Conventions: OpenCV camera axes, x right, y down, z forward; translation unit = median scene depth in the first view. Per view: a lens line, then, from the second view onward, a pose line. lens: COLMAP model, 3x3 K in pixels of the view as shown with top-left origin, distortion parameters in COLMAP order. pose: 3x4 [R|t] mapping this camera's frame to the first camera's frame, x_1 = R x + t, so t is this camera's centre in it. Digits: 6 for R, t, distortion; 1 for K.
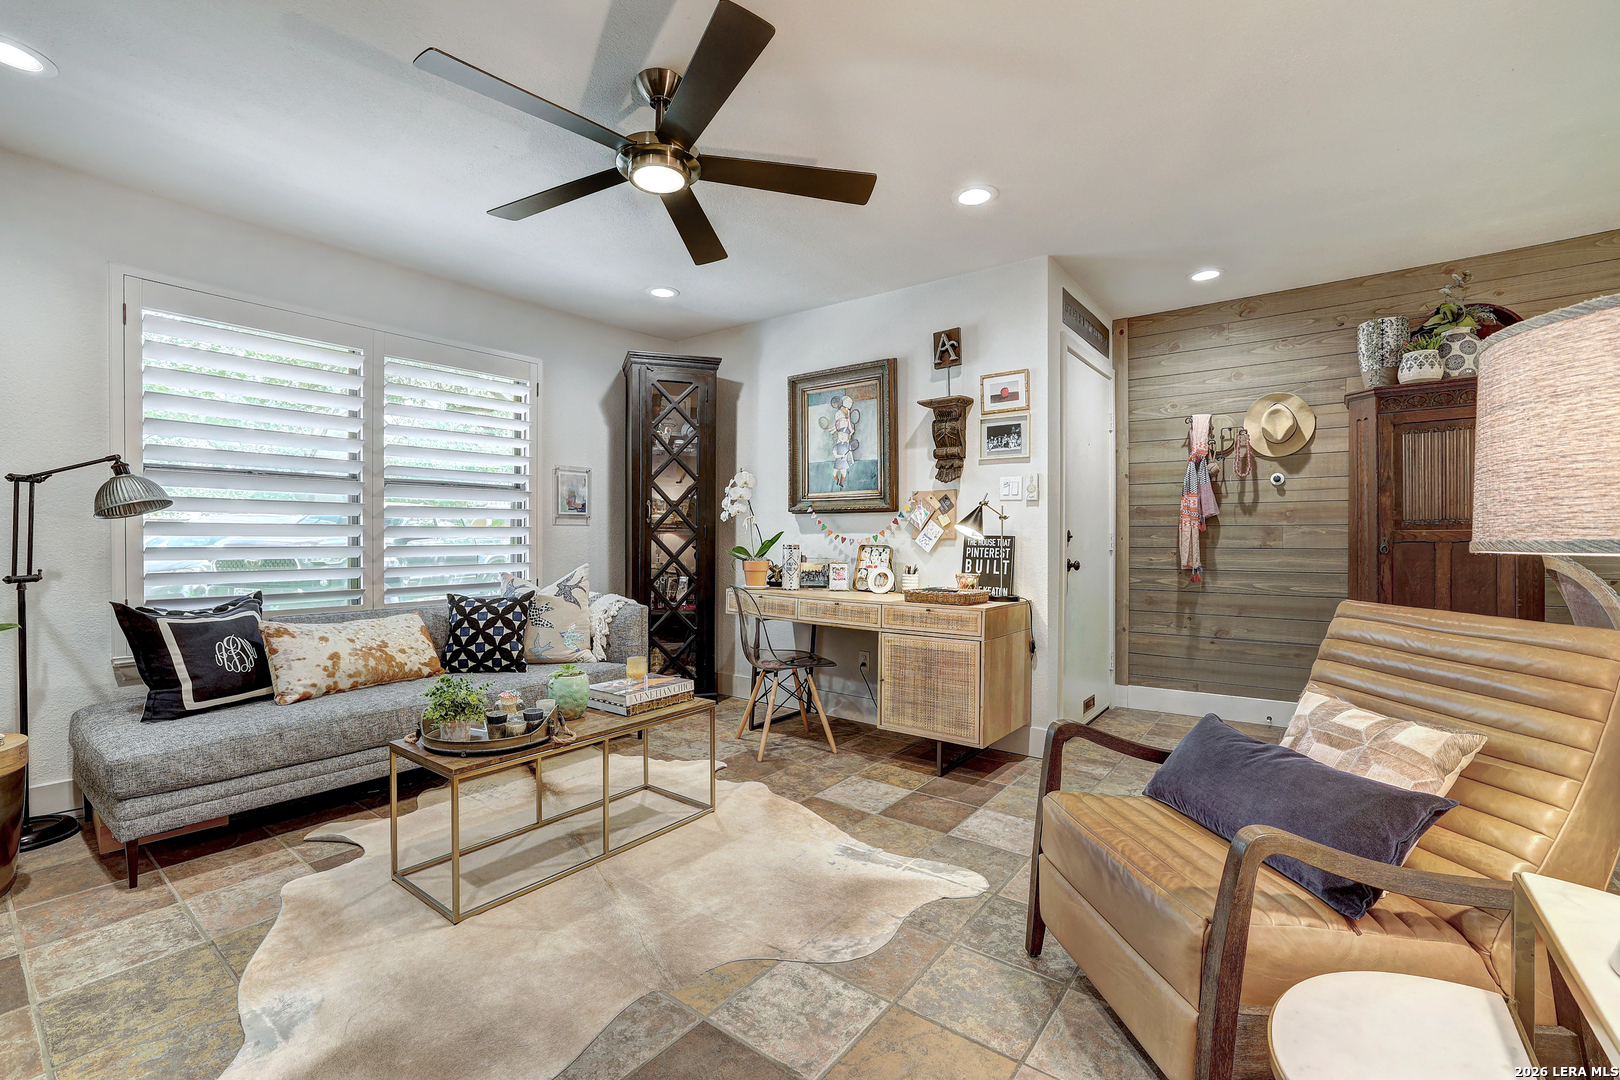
lens RADIAL K [[699.5, 0, 798.1], [0, 699.5, 542.6], [0, 0, 1]] dist [-0.018119, 0.002474]
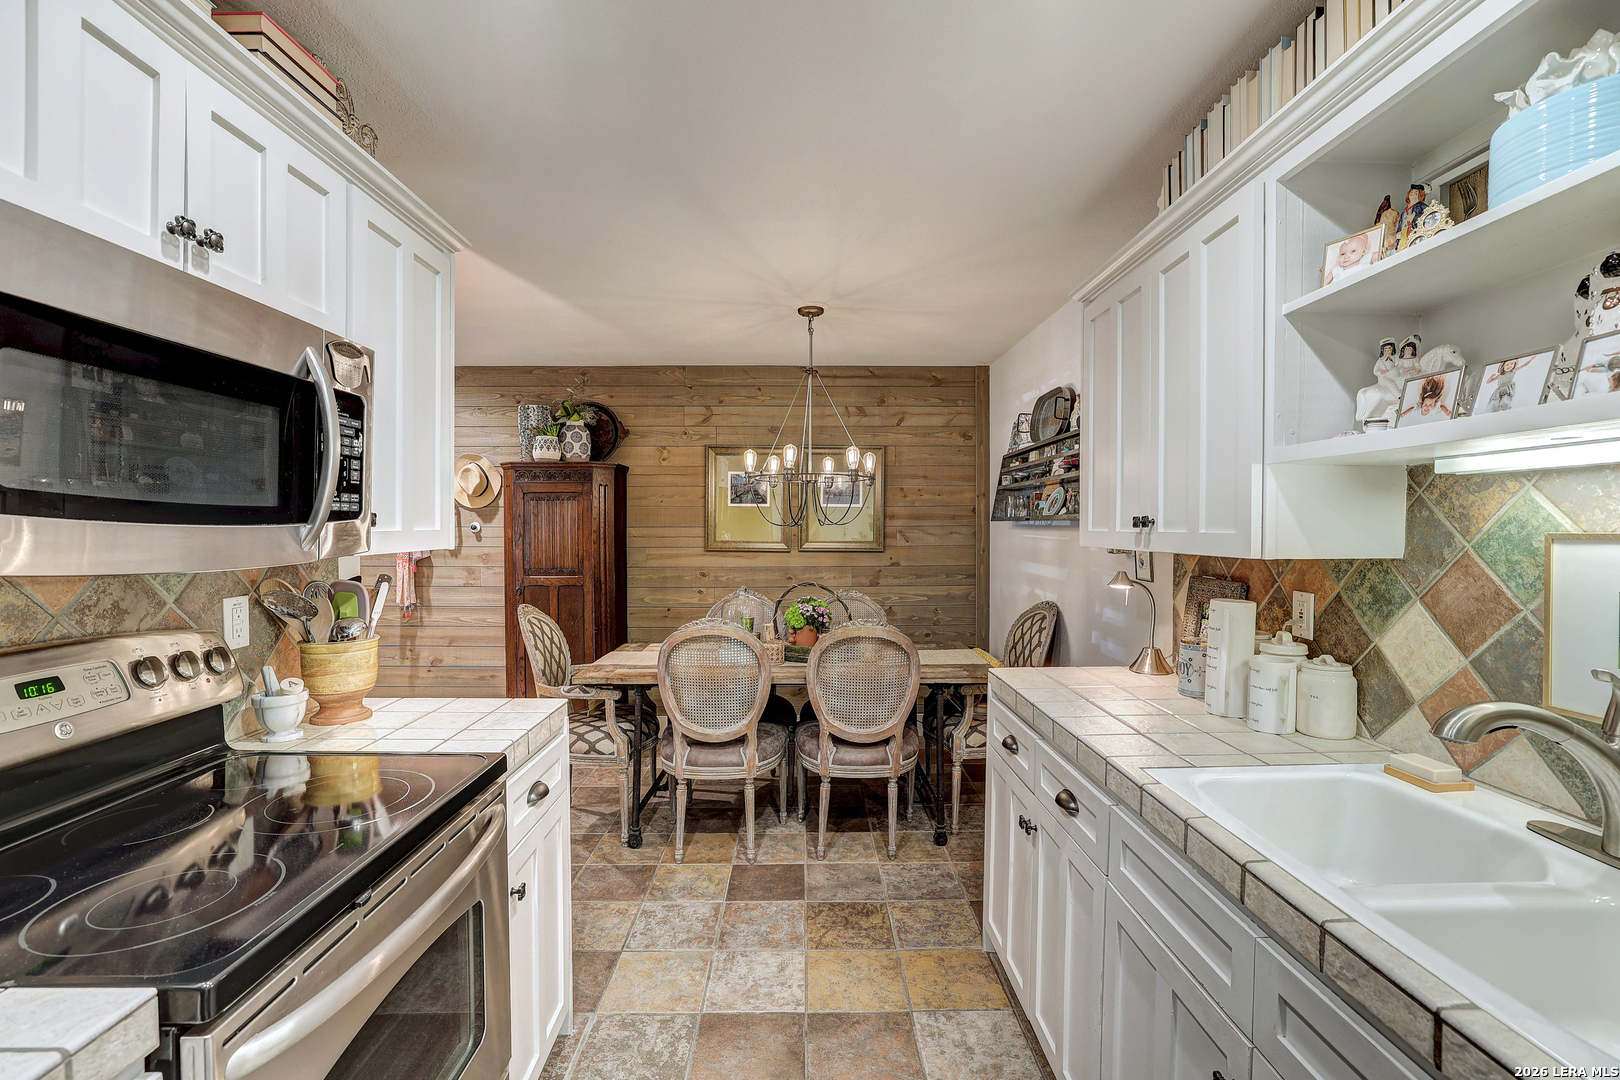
lens RADIAL K [[699.5, 0, 815.2], [0, 699.5, 537.5], [0, 0, 1]] dist [-0.018119, 0.002474]
pose [[0.793655, -0.002767, 0.608361, 0.449836], [0.001439, 0.999995, 0.002671, -0.080160], [-0.608366, -0.001245, 0.793656, -0.292863]]
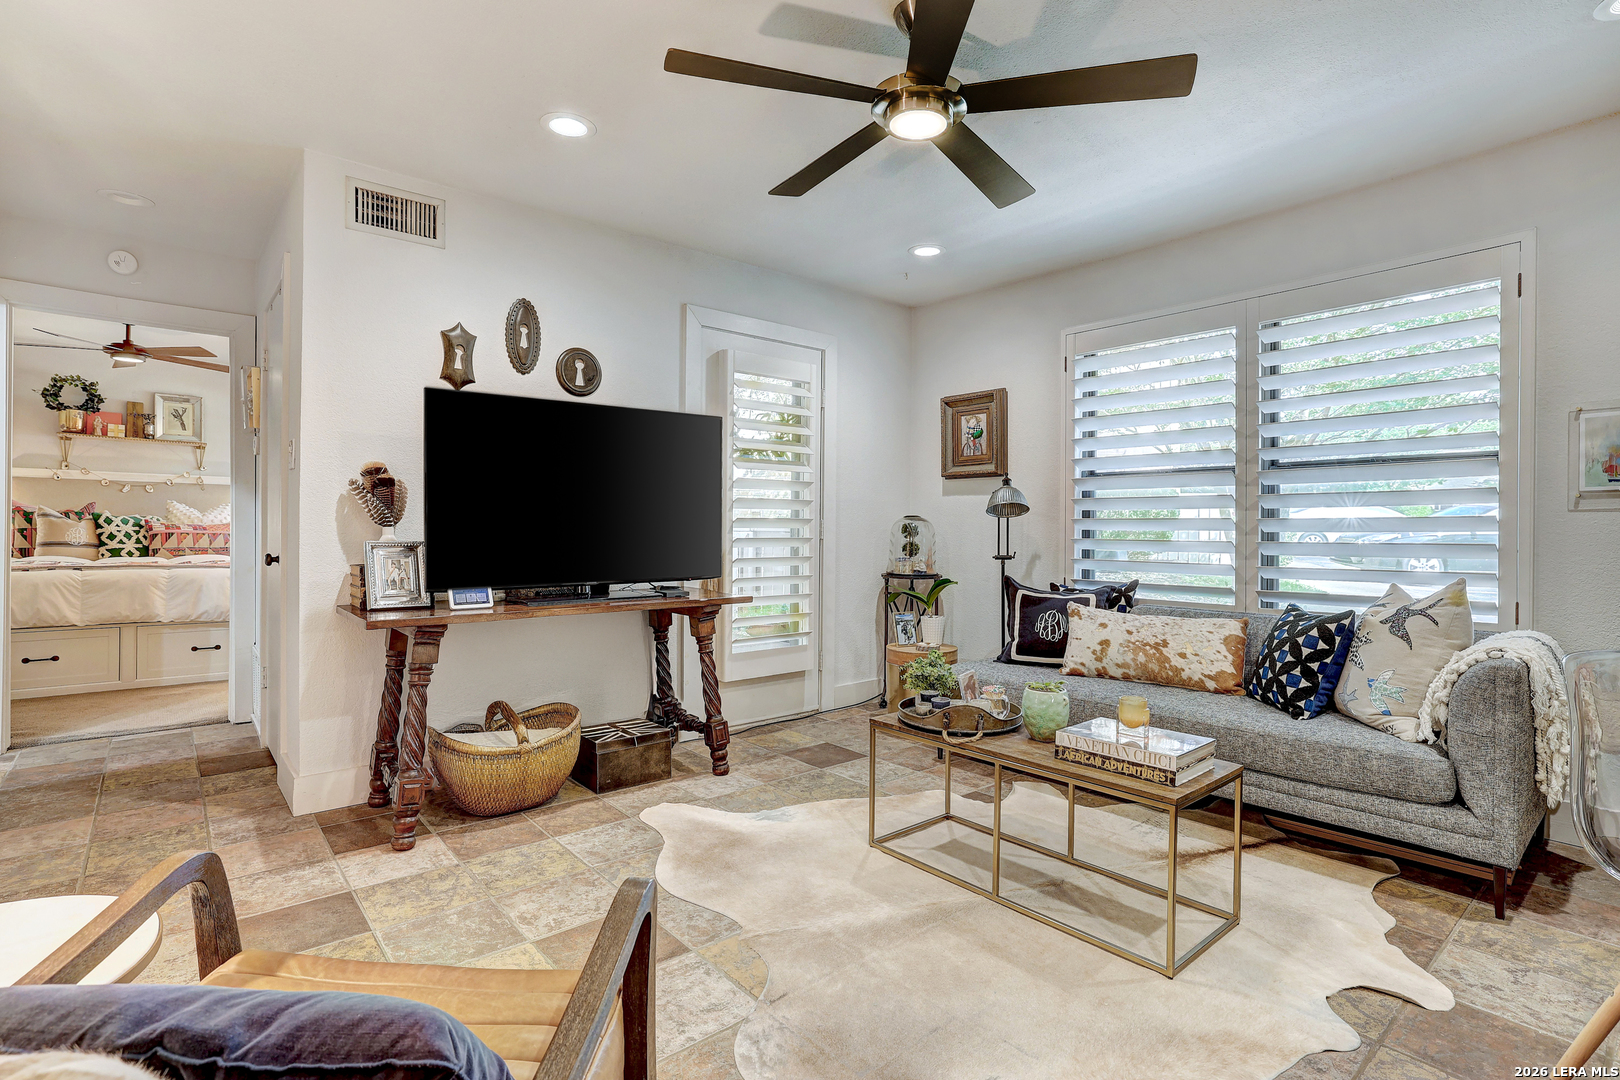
lens RADIAL K [[790.4, 0, 814.4], [0, 790.4, 539.6], [0, 0, 1]] dist [-0.002309, 0.003543]
pose [[-0.212348, 0.009658, -0.977146, 0.450472], [-0.012710, 0.999839, 0.012644, -0.003186], [0.977112, 0.015104, -0.212191, 0.606834]]
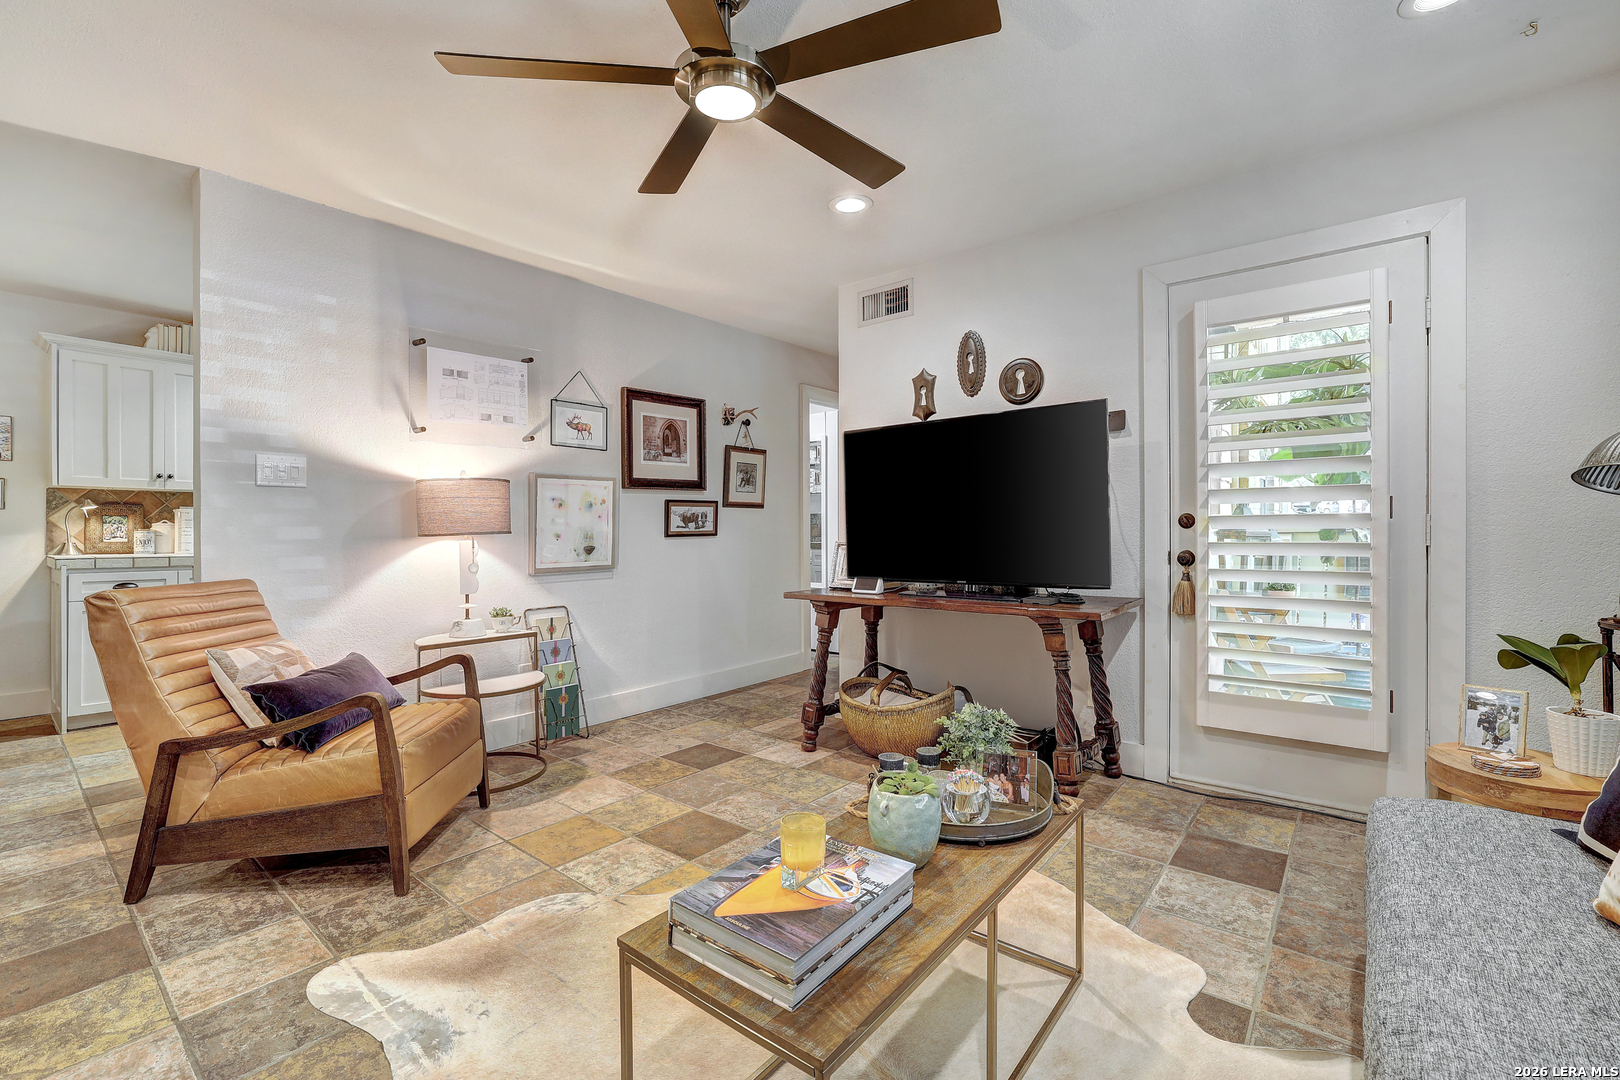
lens RADIAL K [[699.5, 0, 803.3], [0, 699.5, 537.0], [0, 0, 1]] dist [-0.018119, 0.002474]
pose [[-0.999717, 0.002456, 0.023668, -0.170854], [0.002900, 0.999821, 0.018723, -0.010755], [-0.023617, 0.018786, -0.999545, 1.014051]]
